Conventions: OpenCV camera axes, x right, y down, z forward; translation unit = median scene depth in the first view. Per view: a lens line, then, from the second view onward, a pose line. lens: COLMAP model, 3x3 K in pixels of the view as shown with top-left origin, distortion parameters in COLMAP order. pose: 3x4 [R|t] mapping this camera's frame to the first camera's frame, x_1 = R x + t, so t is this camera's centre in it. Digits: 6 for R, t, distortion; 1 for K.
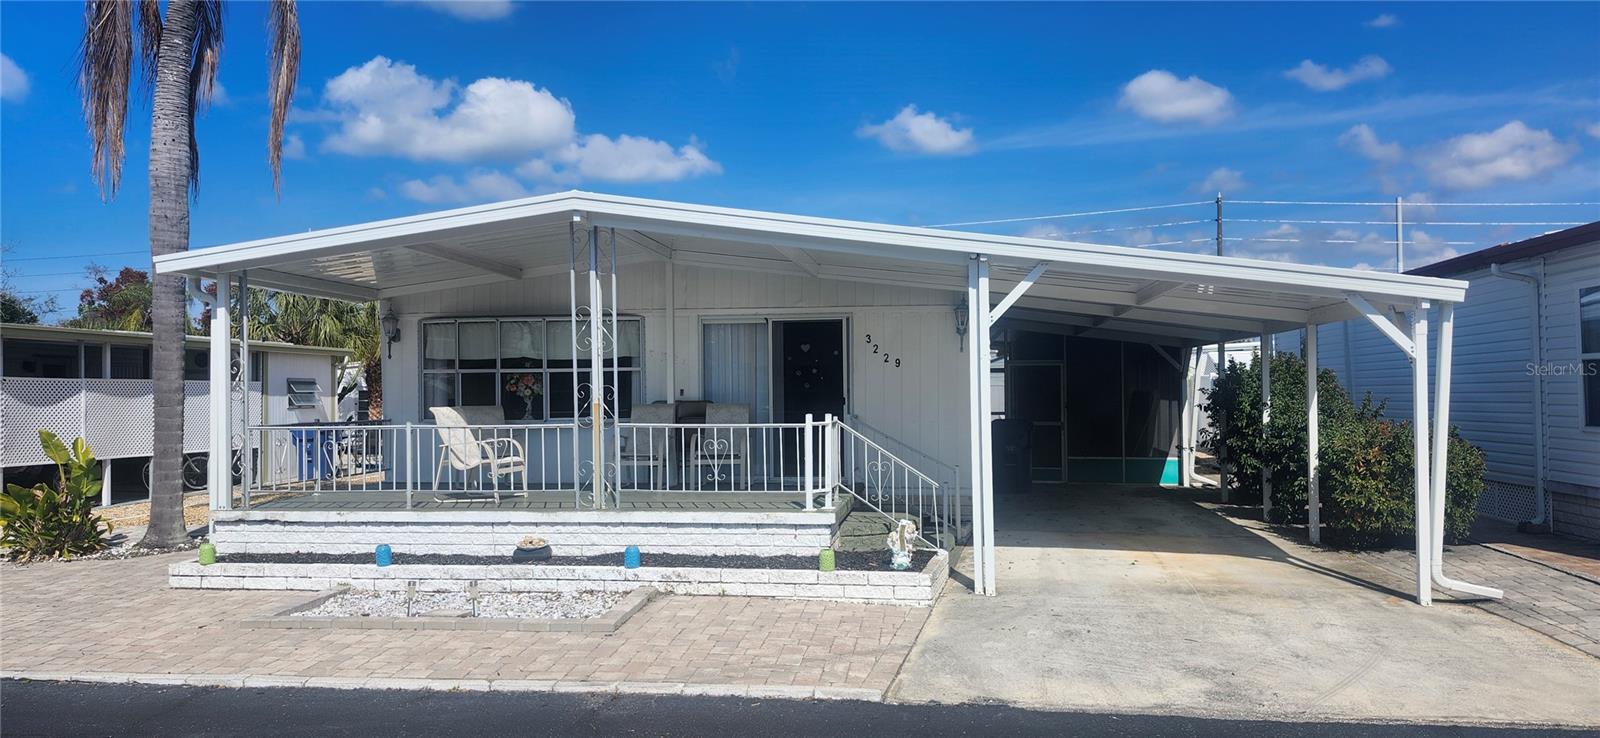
lens RADIAL K [[1092.3, 0, 789.2], [0, 1092.3, 369.9], [0, 0, 1]] dist [0.071351, -0.068077]
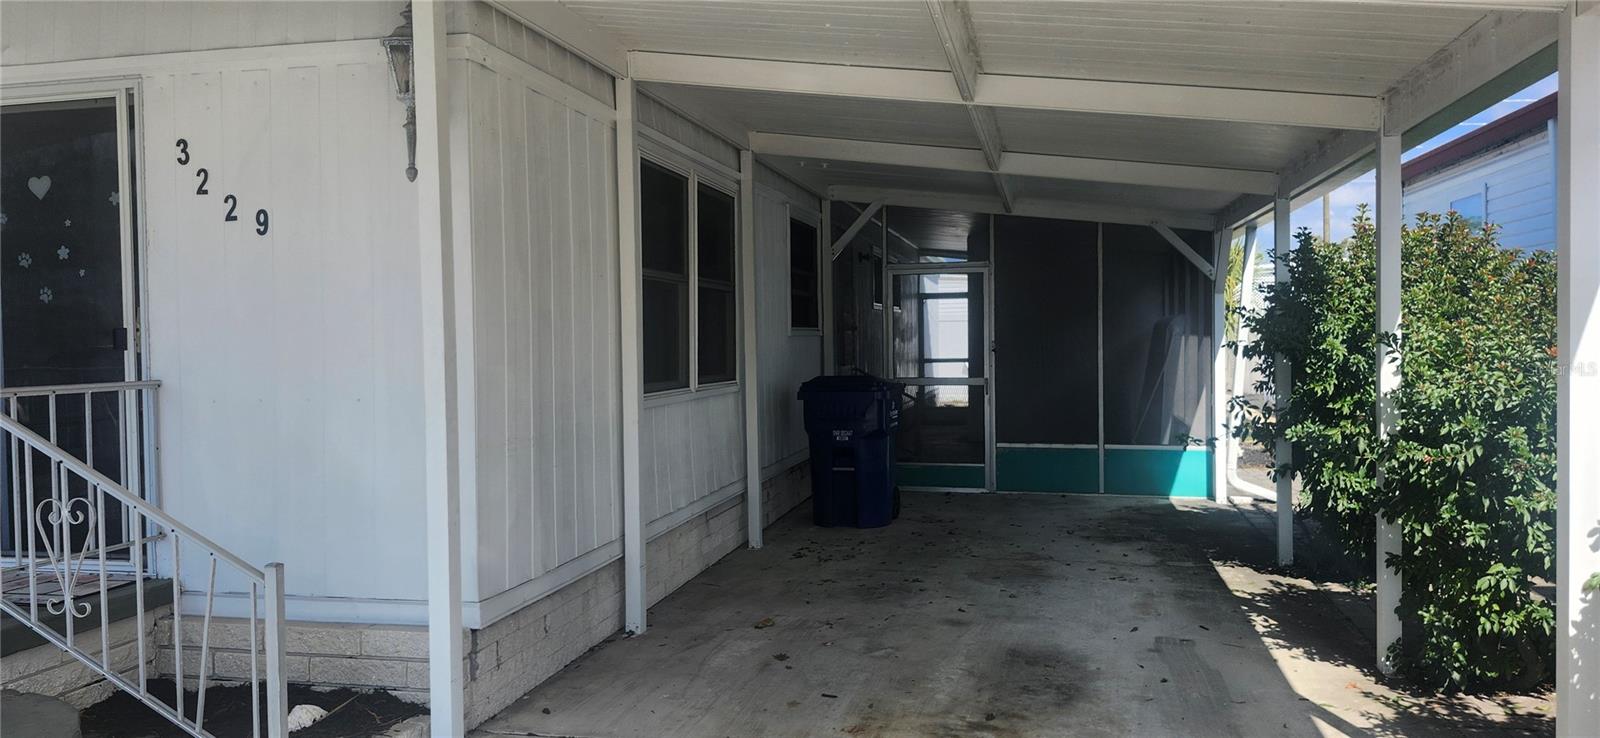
lens RADIAL K [[1092.3, 0, 805.9], [0, 1092.3, 368.4], [0, 0, 1]] dist [0.071351, -0.068077]
pose [[0.997408, -0.004918, -0.071786, 0.318811], [0.008526, 0.998710, 0.050047, 0.024872], [0.071447, -0.050529, 0.996164, 0.744956]]
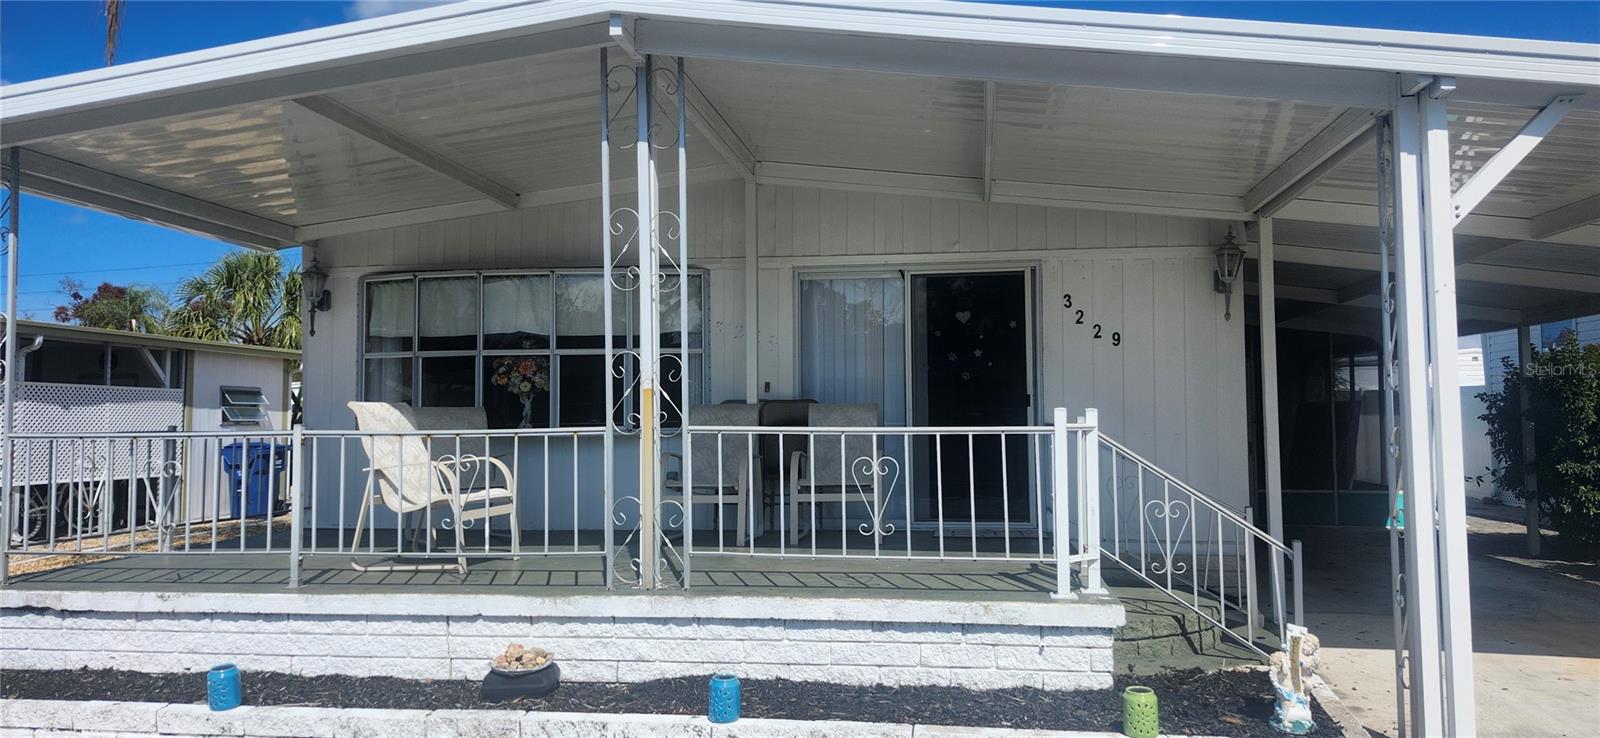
lens RADIAL K [[1092.3, 0, 812.9], [0, 1092.3, 354.2], [0, 0, 1]] dist [0.071351, -0.068077]
pose [[0.999934, 0.002212, 0.011267, -0.090032], [-0.001749, 0.999159, -0.040959, 0.031382], [-0.011348, 0.040936, 0.999097, 0.412574]]
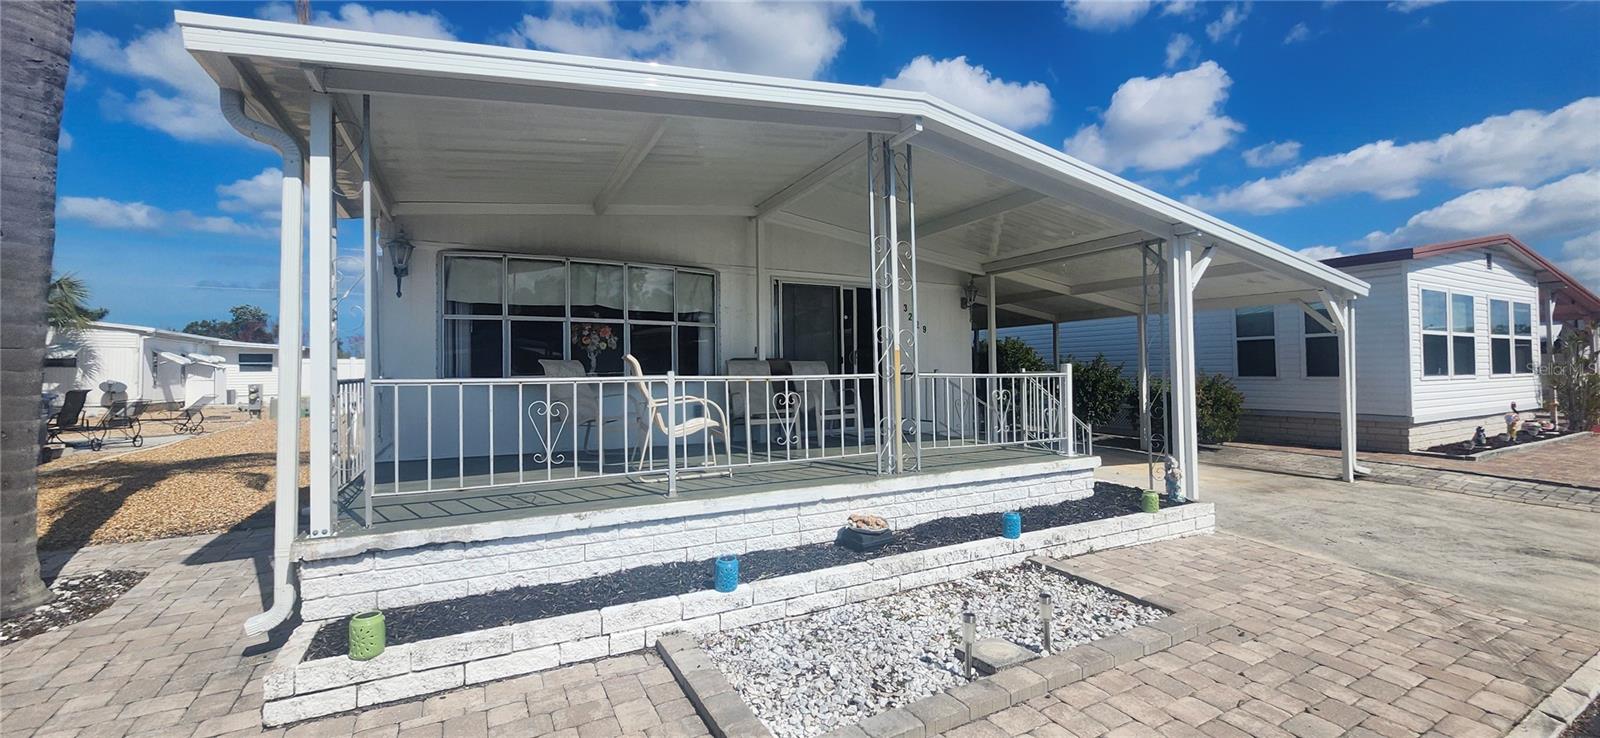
lens RADIAL K [[629.3, 0, 811.2], [0, 629.3, 360.0], [0, 0, 1]] dist [-0.001323, 0.001683]
pose [[0.795400, 0.014004, 0.605923, -0.470009], [-0.013341, 0.999895, -0.005596, 0.037059], [-0.605938, -0.003633, 0.795504, 0.572970]]
